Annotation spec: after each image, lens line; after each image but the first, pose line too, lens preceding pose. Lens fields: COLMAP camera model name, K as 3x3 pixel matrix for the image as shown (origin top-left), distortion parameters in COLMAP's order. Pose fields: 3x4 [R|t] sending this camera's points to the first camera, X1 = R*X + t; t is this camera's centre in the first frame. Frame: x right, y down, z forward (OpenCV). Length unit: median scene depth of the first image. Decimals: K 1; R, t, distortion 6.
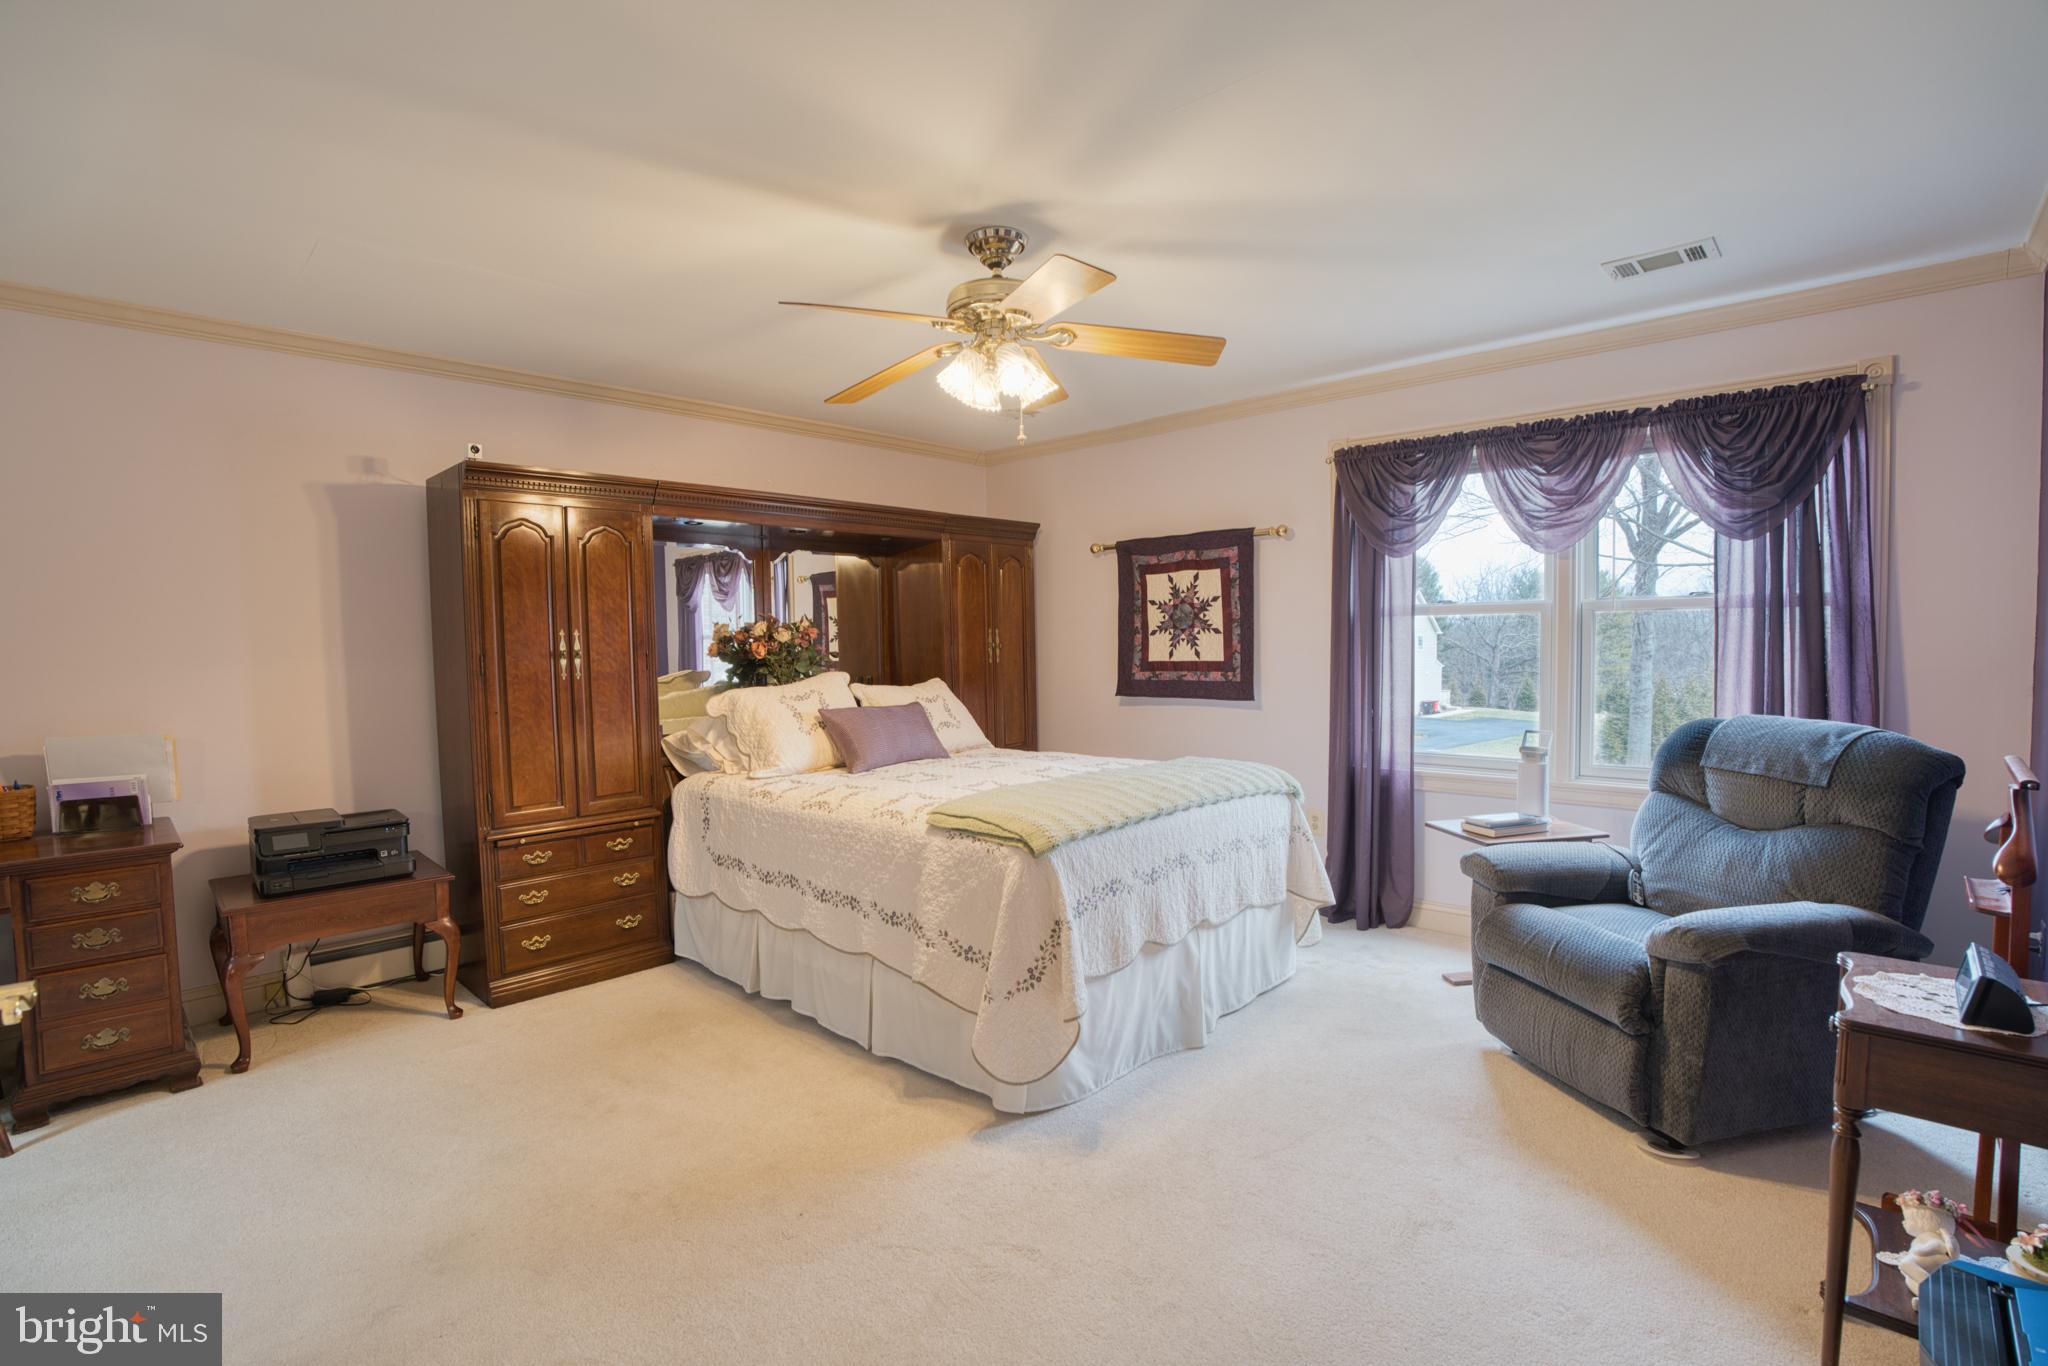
lens RADIAL K [[950.8, 0, 1021.6], [0, 950.8, 684.0], [0, 0, 1]] dist [-0.070402, 0.019065]
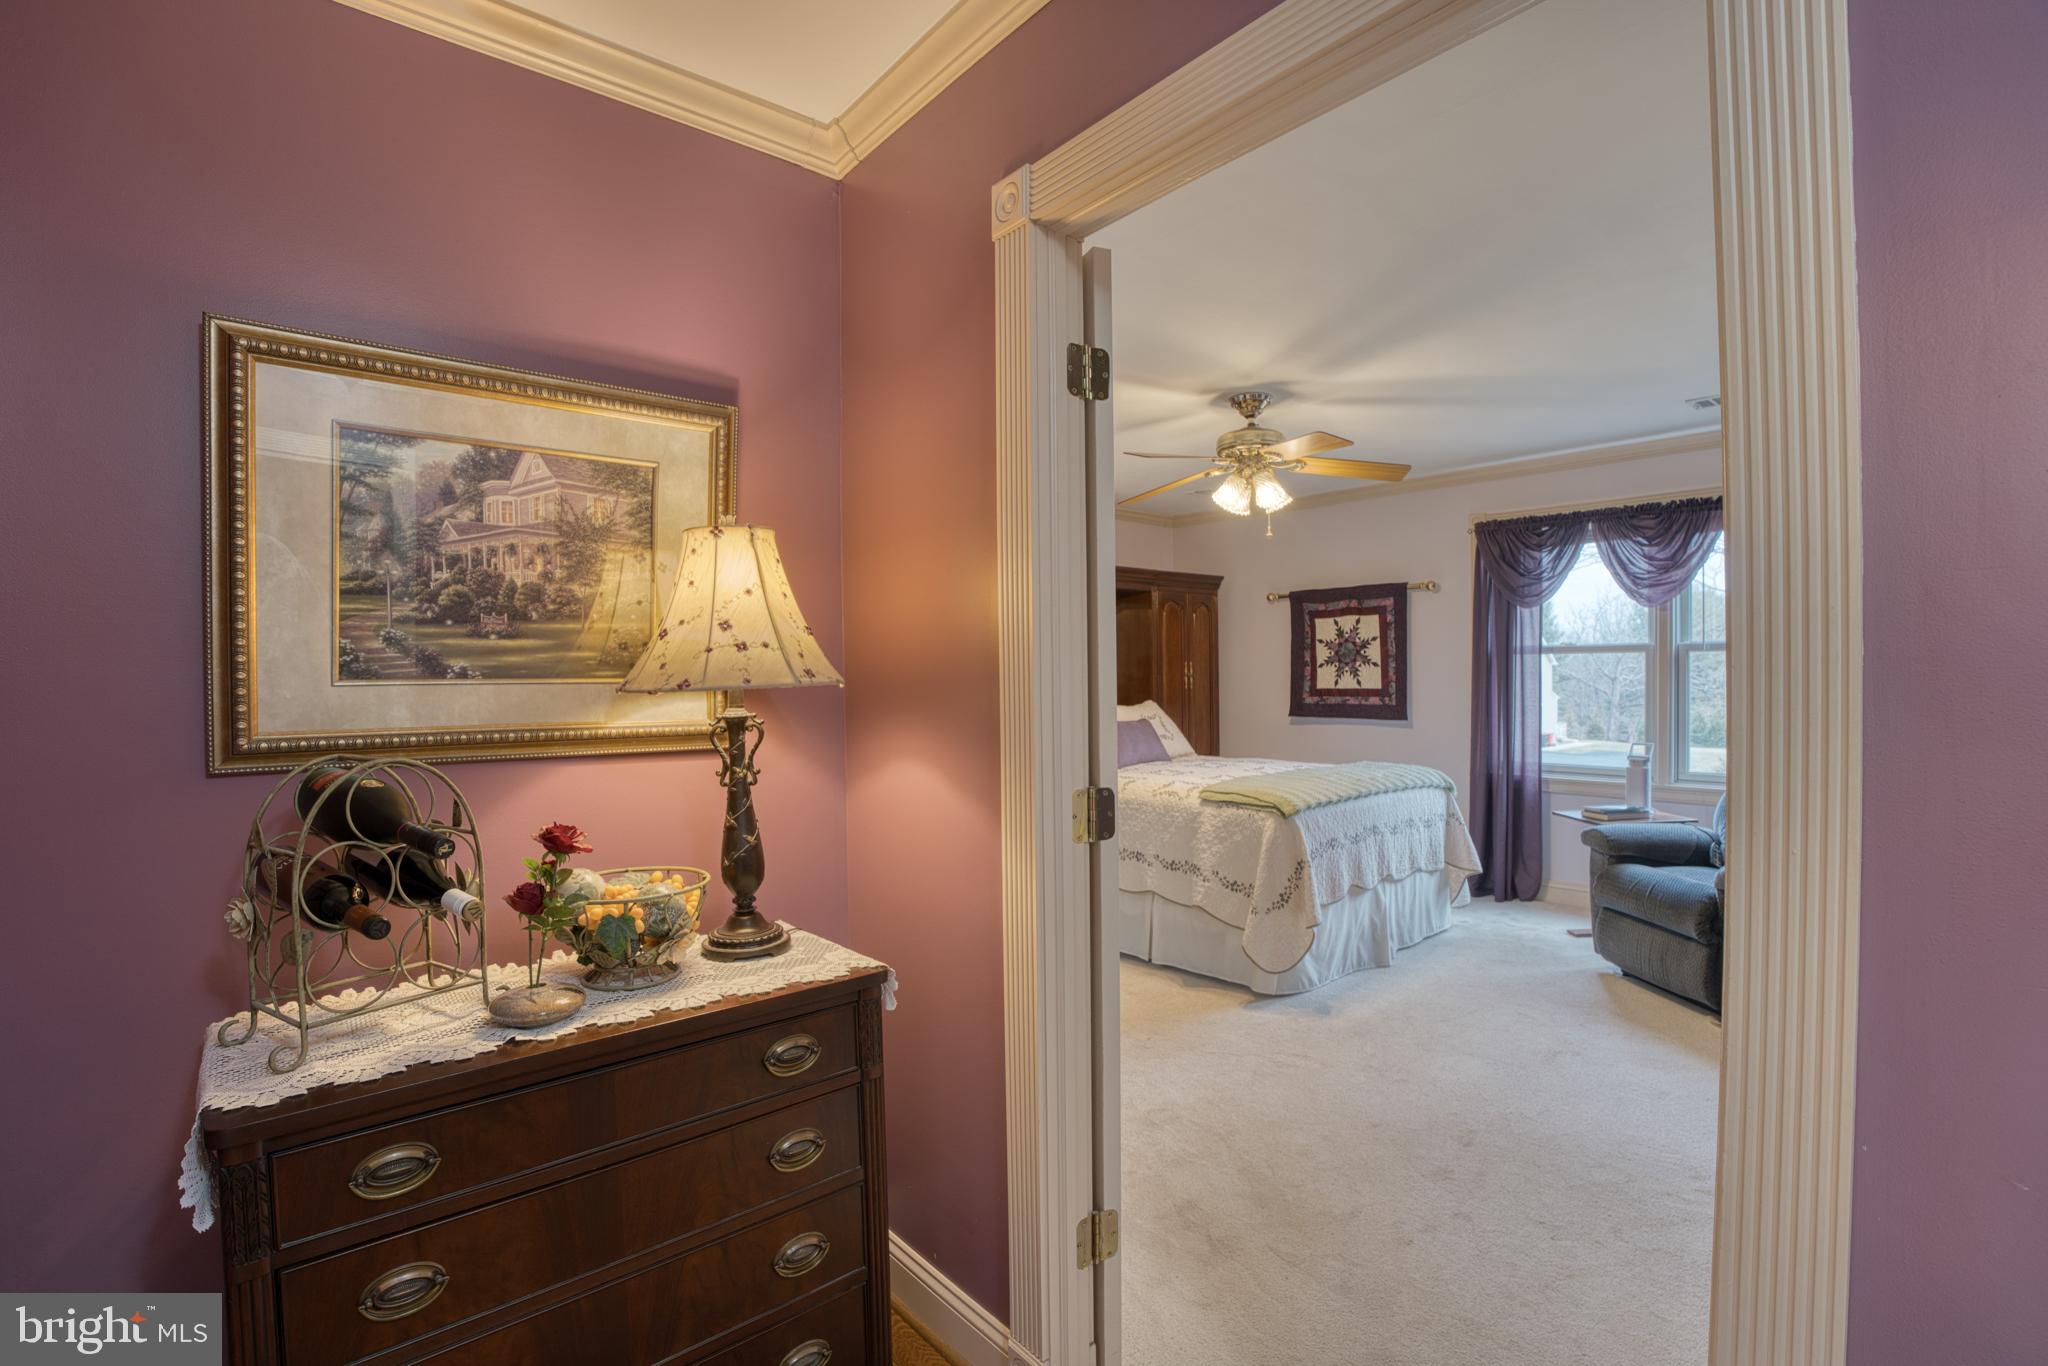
lens RADIAL K [[950.8, 0, 1018.9], [0, 950.8, 680.8], [0, 0, 1]] dist [-0.070402, 0.019065]
pose [[0.994713, 0.006252, -0.102501, -0.139063], [-0.009580, 0.999442, -0.032006, 0.010032], [0.102243, 0.032819, 0.994218, -0.289754]]
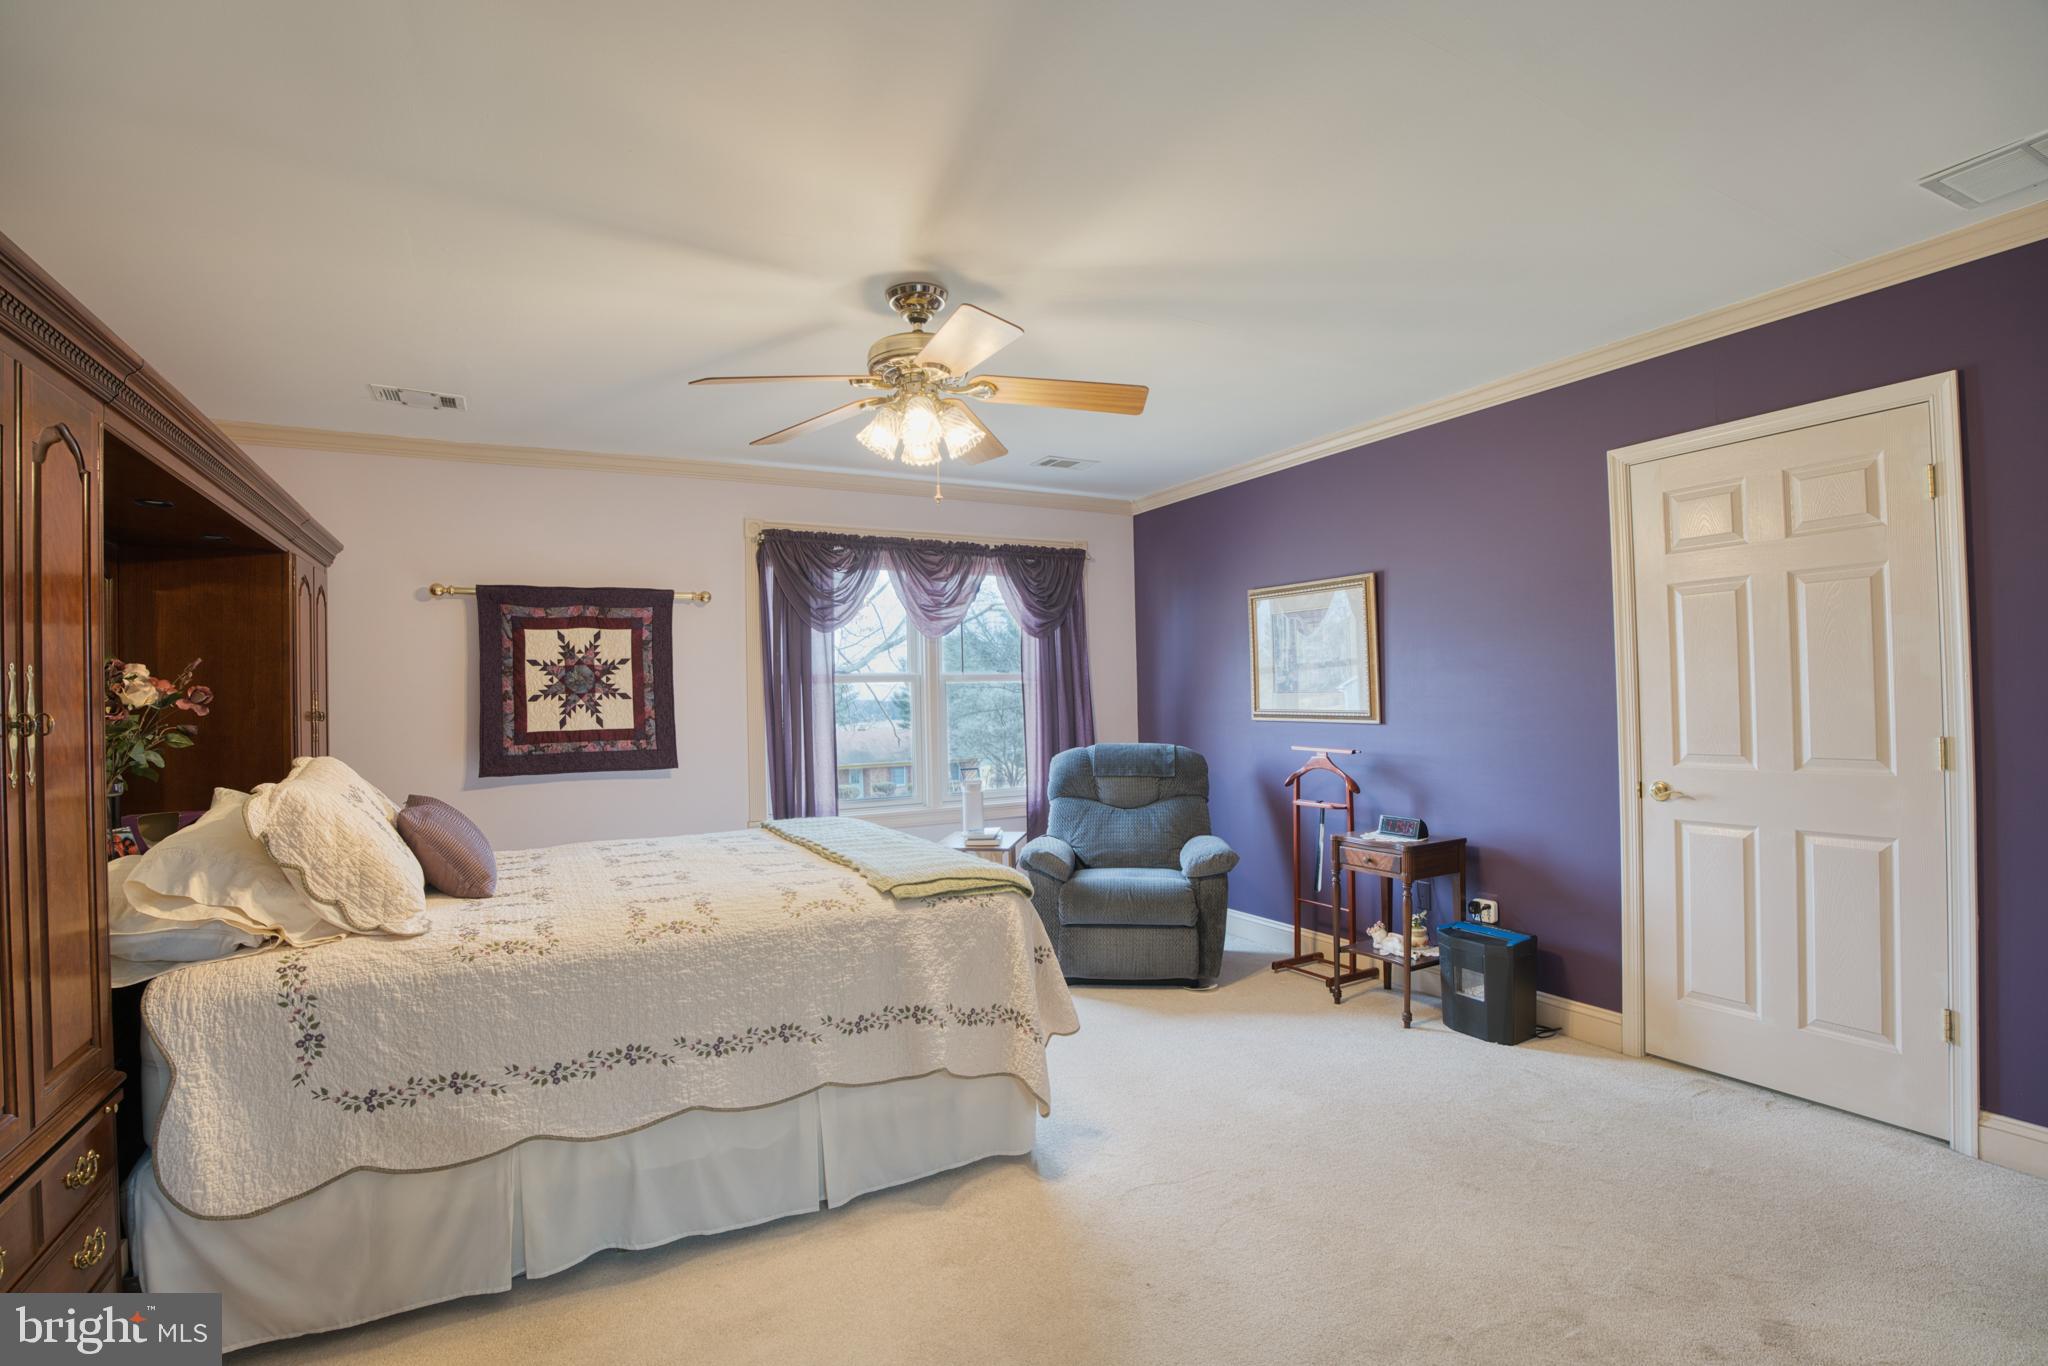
lens RADIAL K [[950.8, 0, 1018.0], [0, 950.8, 682.1], [0, 0, 1]] dist [-0.070402, 0.019065]
pose [[0.318624, 0.023035, 0.947601, -0.558867], [0.059813, 0.997224, -0.044353, -0.006502], [-0.945992, 0.070810, 0.316361, 0.363564]]
